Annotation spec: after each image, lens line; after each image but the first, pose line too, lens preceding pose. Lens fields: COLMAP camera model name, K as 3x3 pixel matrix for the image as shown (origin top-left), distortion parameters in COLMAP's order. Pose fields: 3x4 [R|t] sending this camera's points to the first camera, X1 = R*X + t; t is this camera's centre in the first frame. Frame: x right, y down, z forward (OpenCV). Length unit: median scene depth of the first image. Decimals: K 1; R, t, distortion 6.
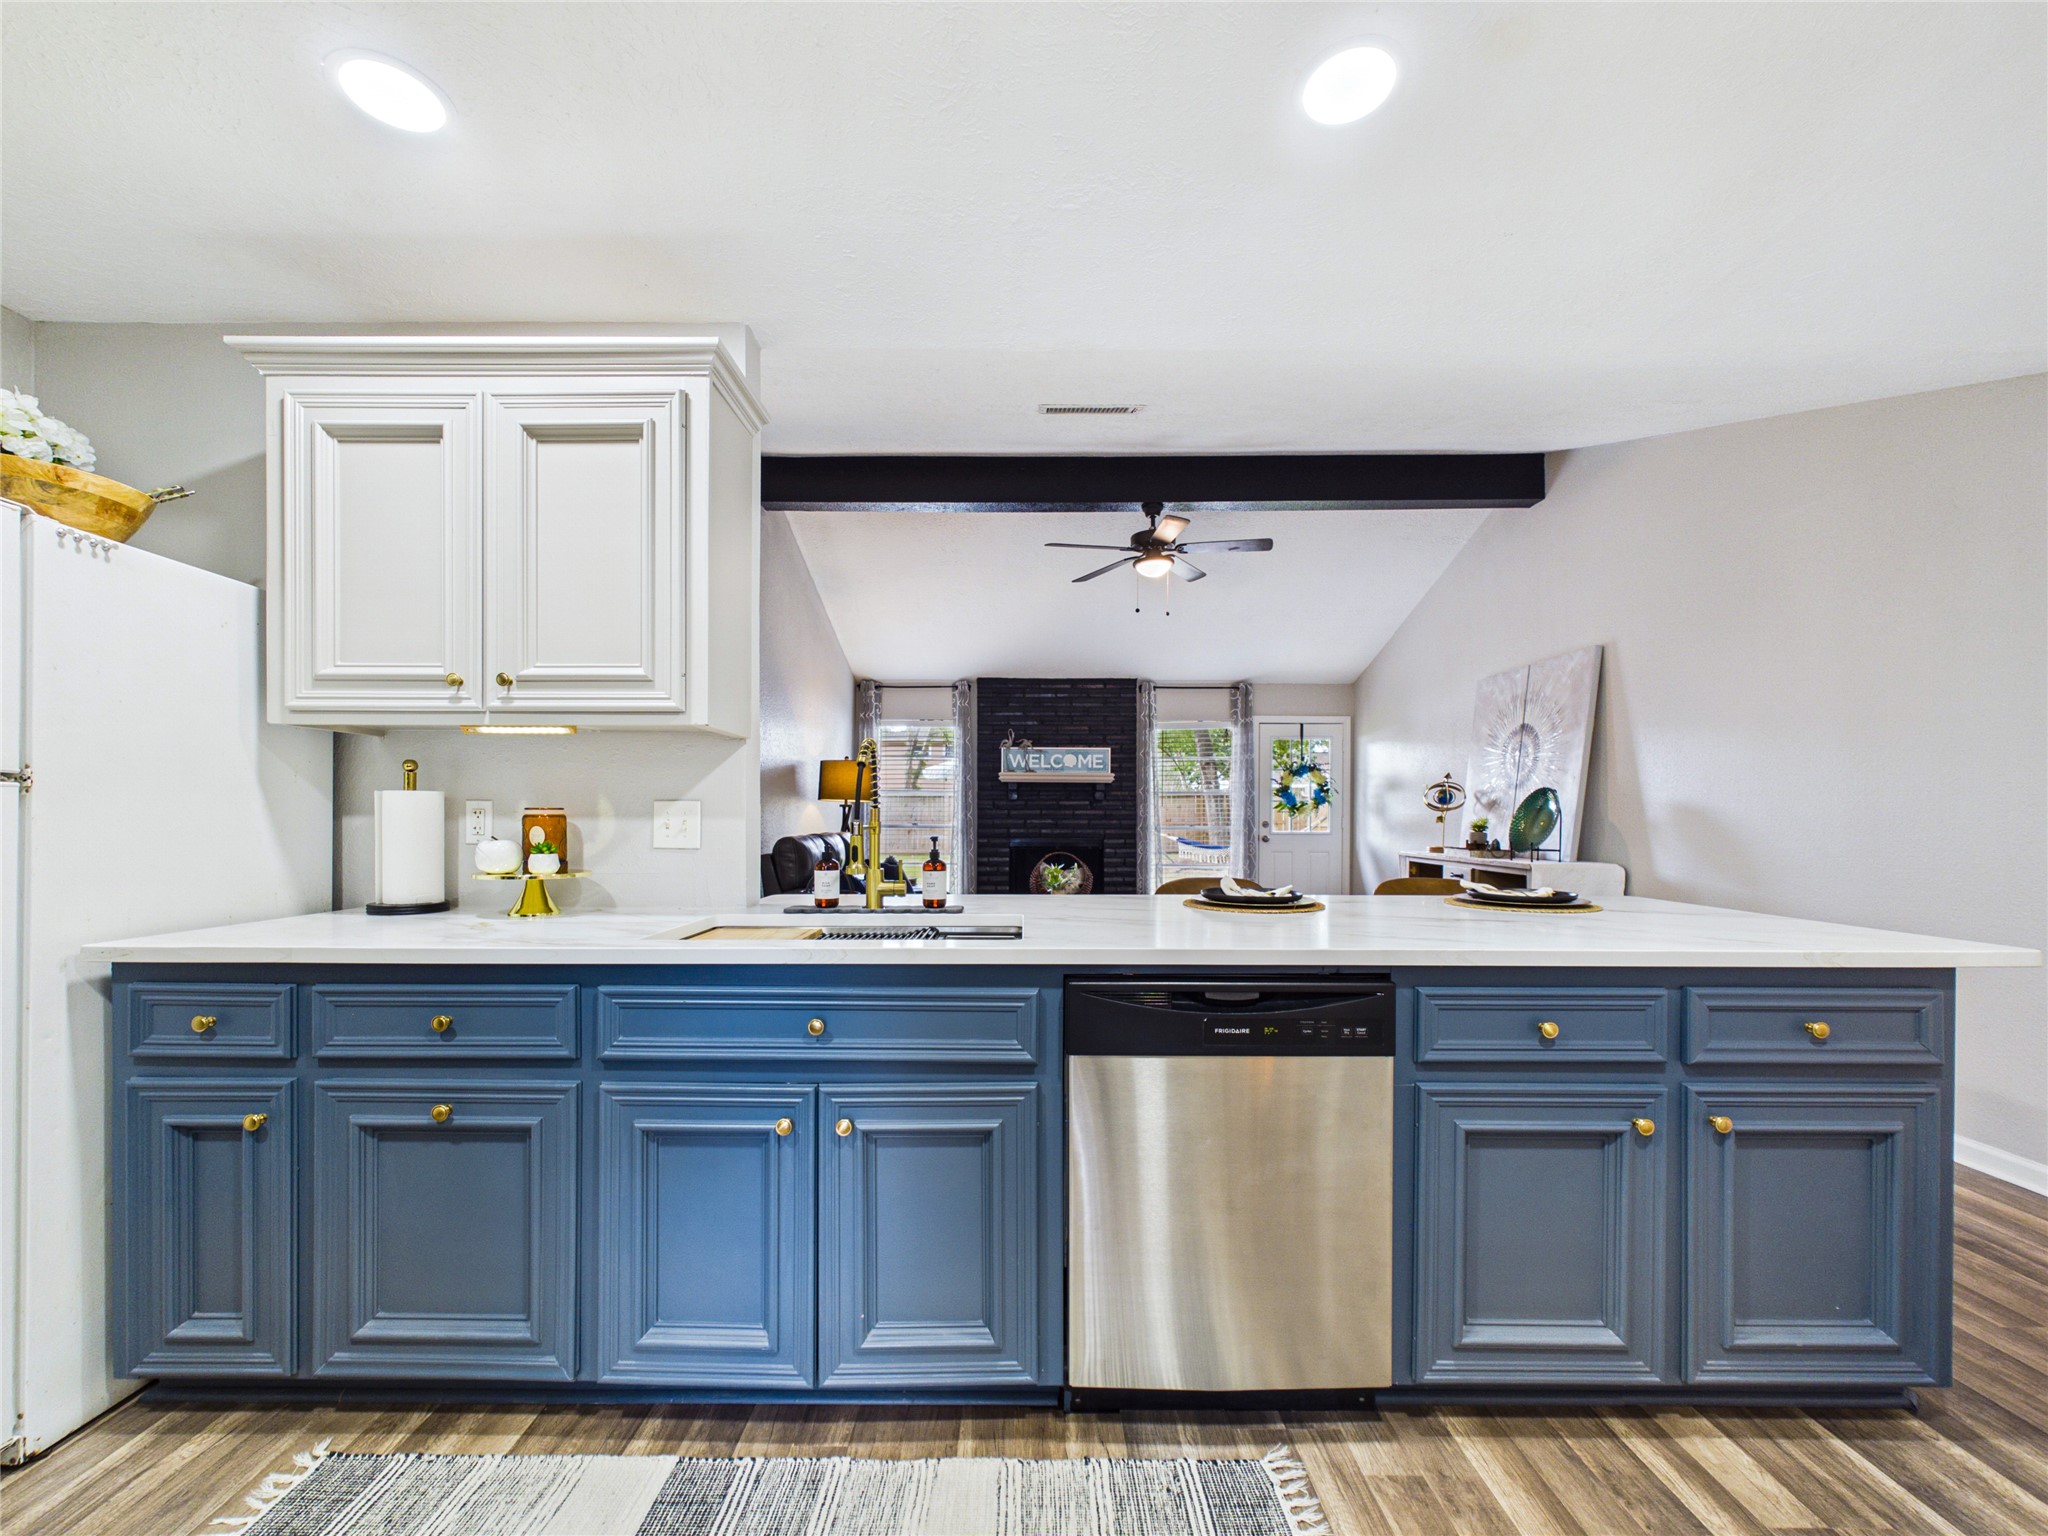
lens RADIAL K [[827.3, 0, 1022.6], [0, 827.3, 819.3], [0, 0, 1]] dist [0.001209, 0.000257]
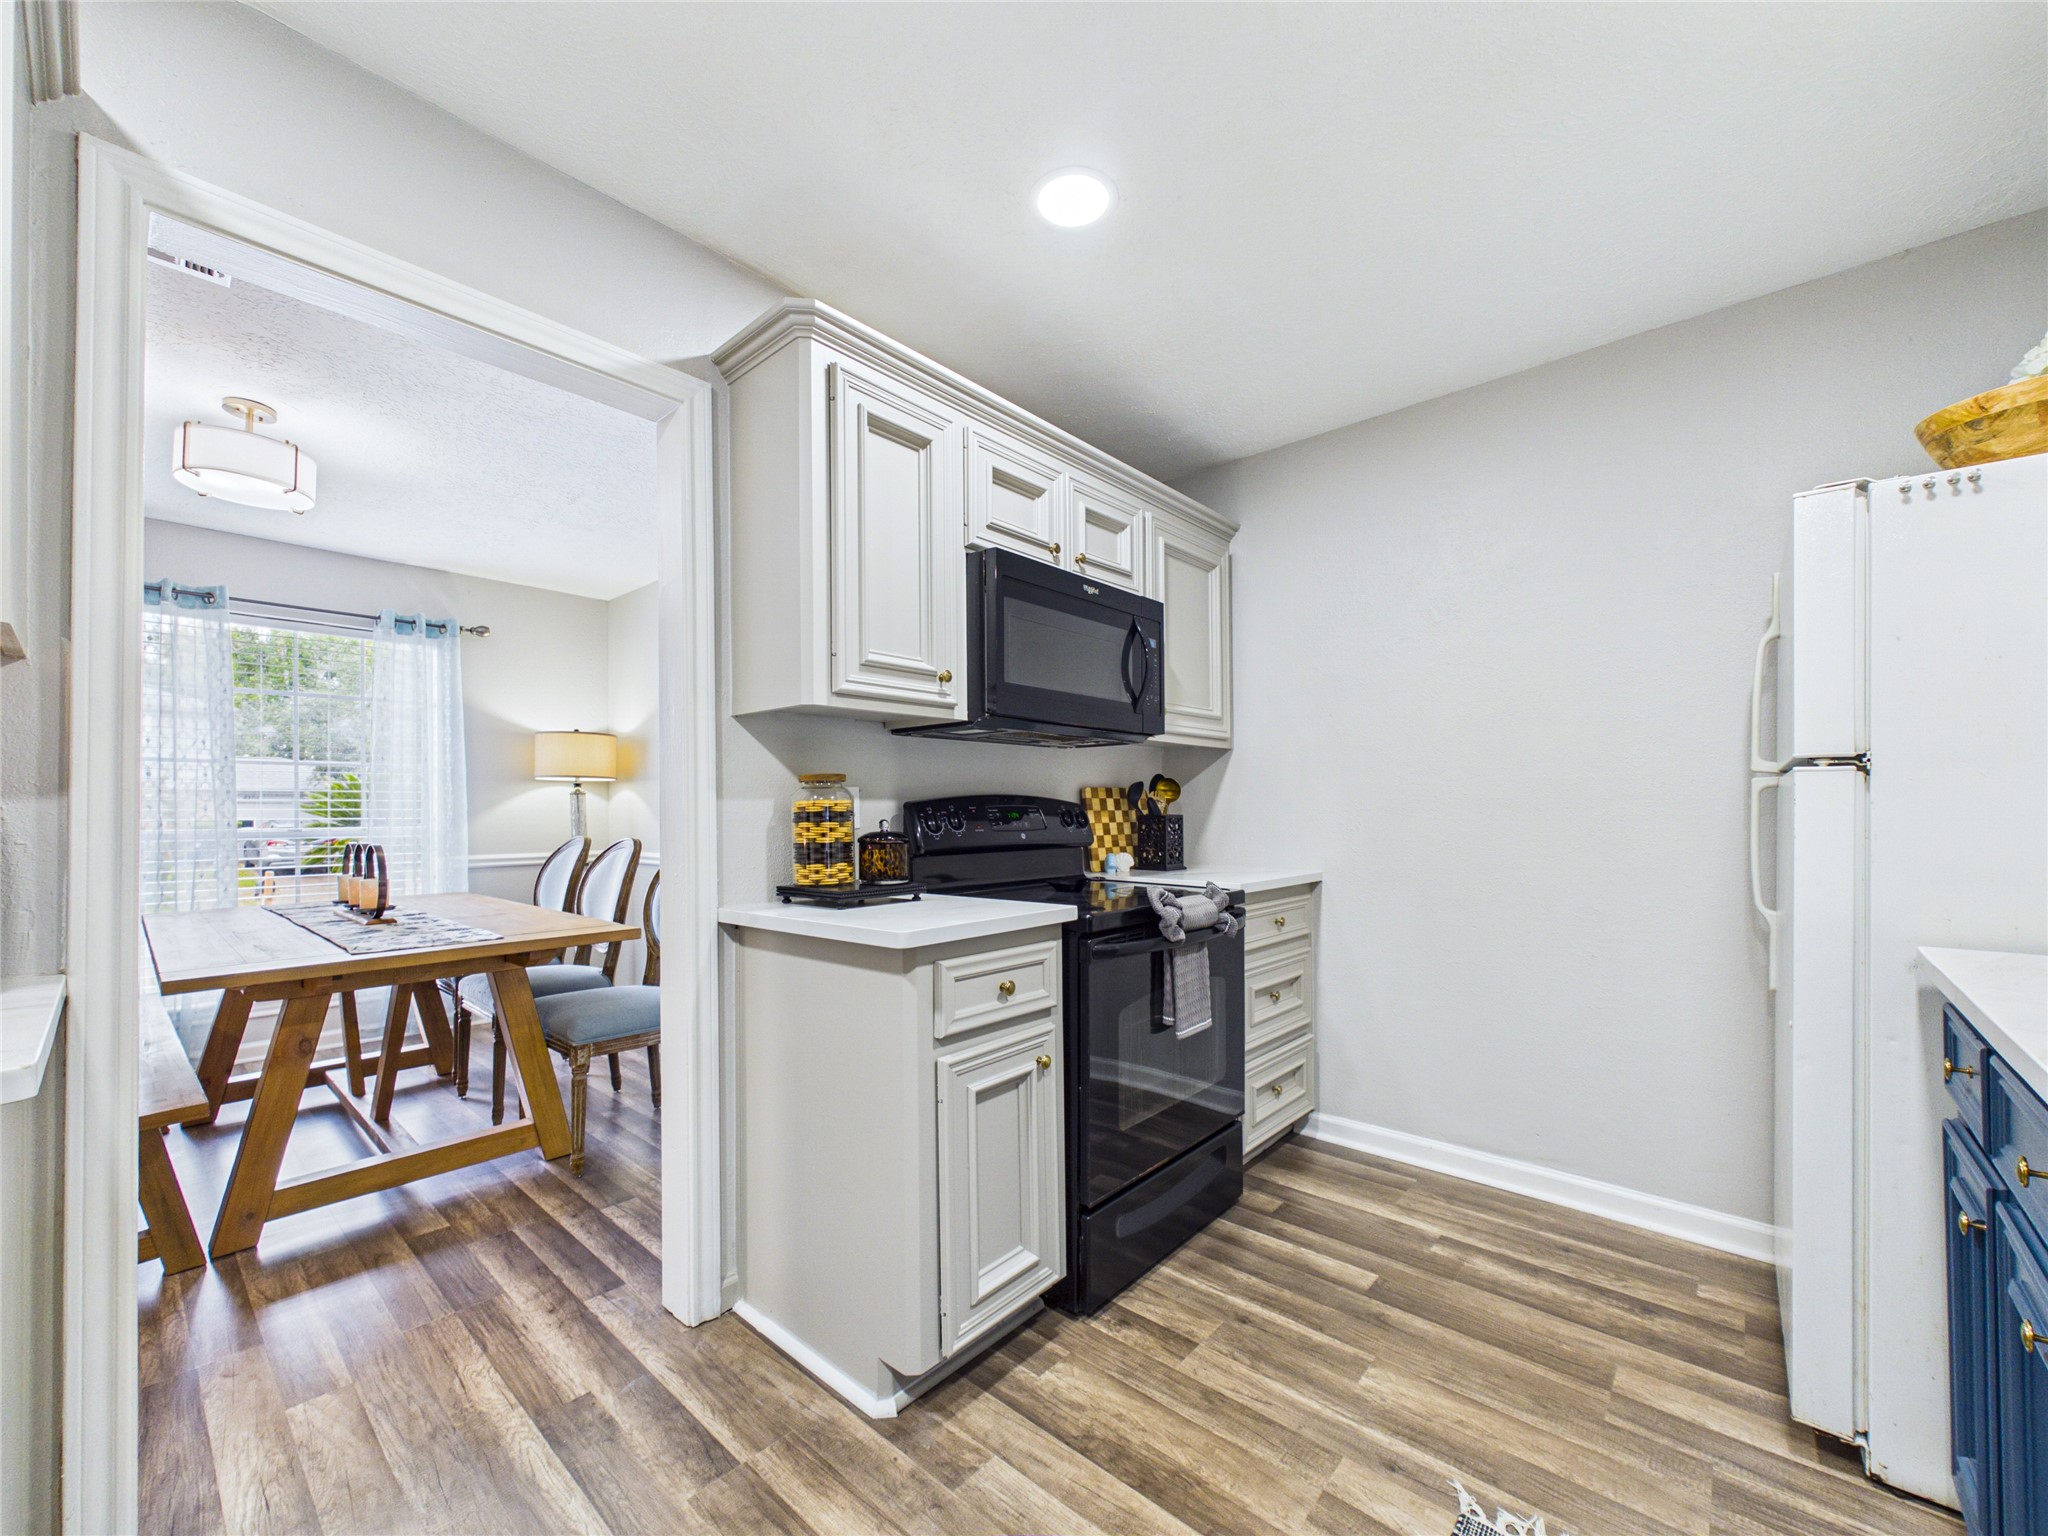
lens RADIAL K [[827.3, 0, 1021.6], [0, 827.3, 800.7], [0, 0, 1]] dist [0.001209, 0.000257]
pose [[-0.664583, -0.006380, -0.747187, 0.030499], [0.003312, 0.999929, -0.011484, 0.000694], [0.747207, -0.010106, -0.664514, 0.171016]]
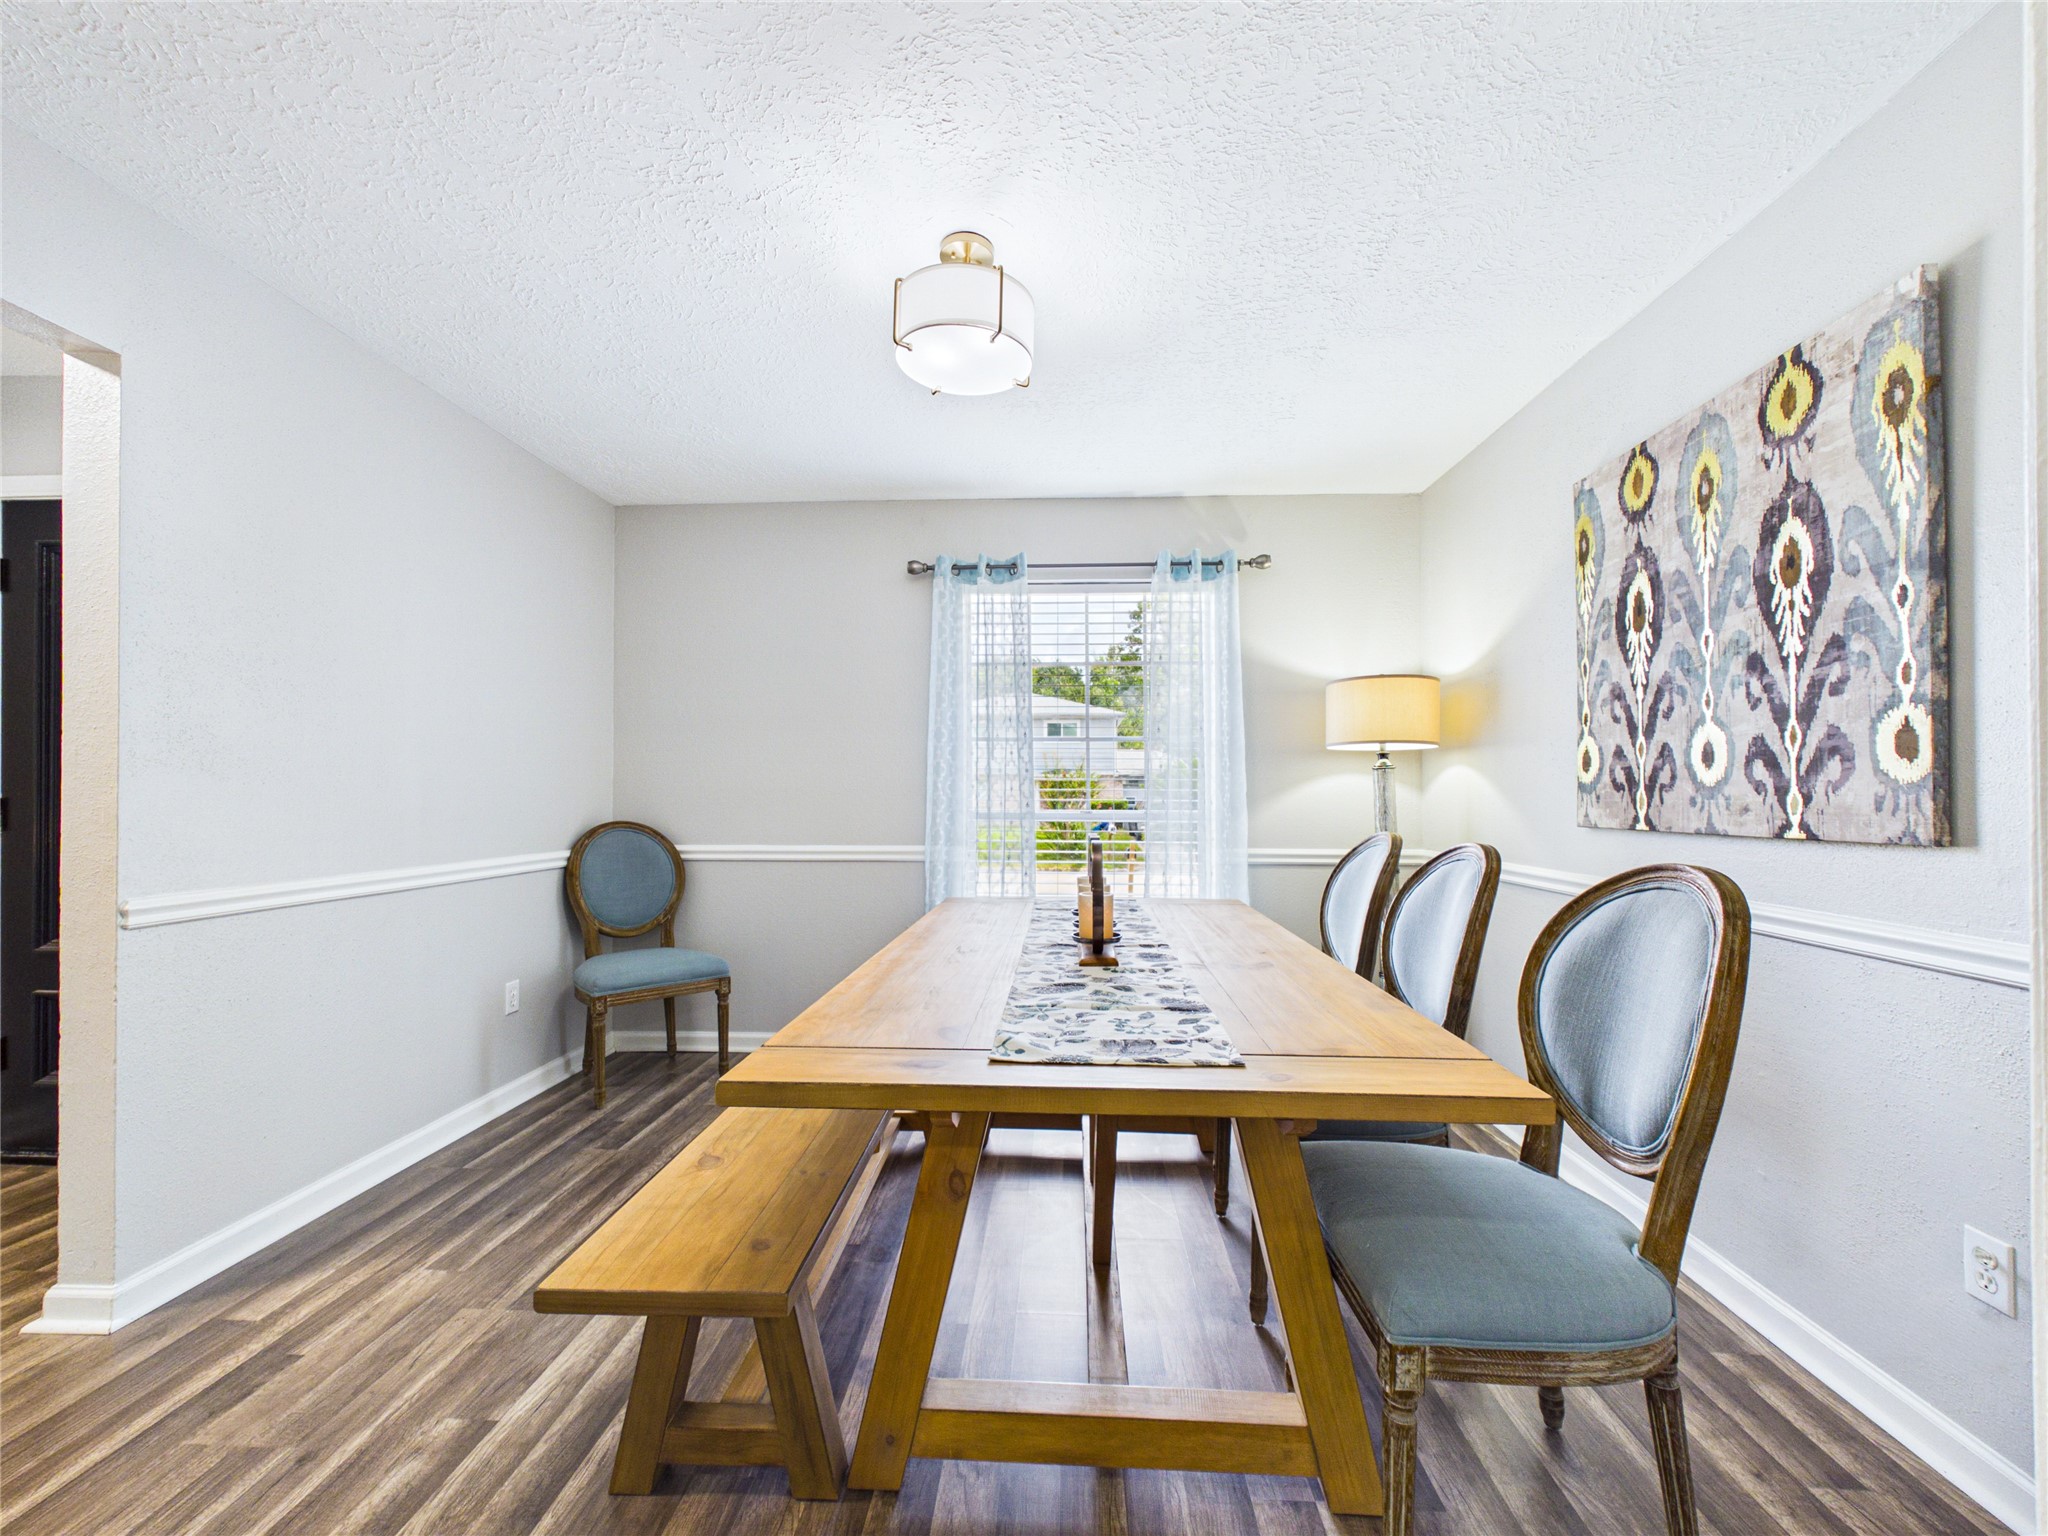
lens RADIAL K [[827.3, 0, 1032.4], [0, 827.3, 788.1], [0, 0, 1]] dist [0.001209, 0.000257]
pose [[-0.999266, -0.002998, 0.038189, -0.043089], [-0.003183, 0.999983, -0.004800, 0.000274], [-0.038174, -0.004918, -0.999259, -0.040051]]
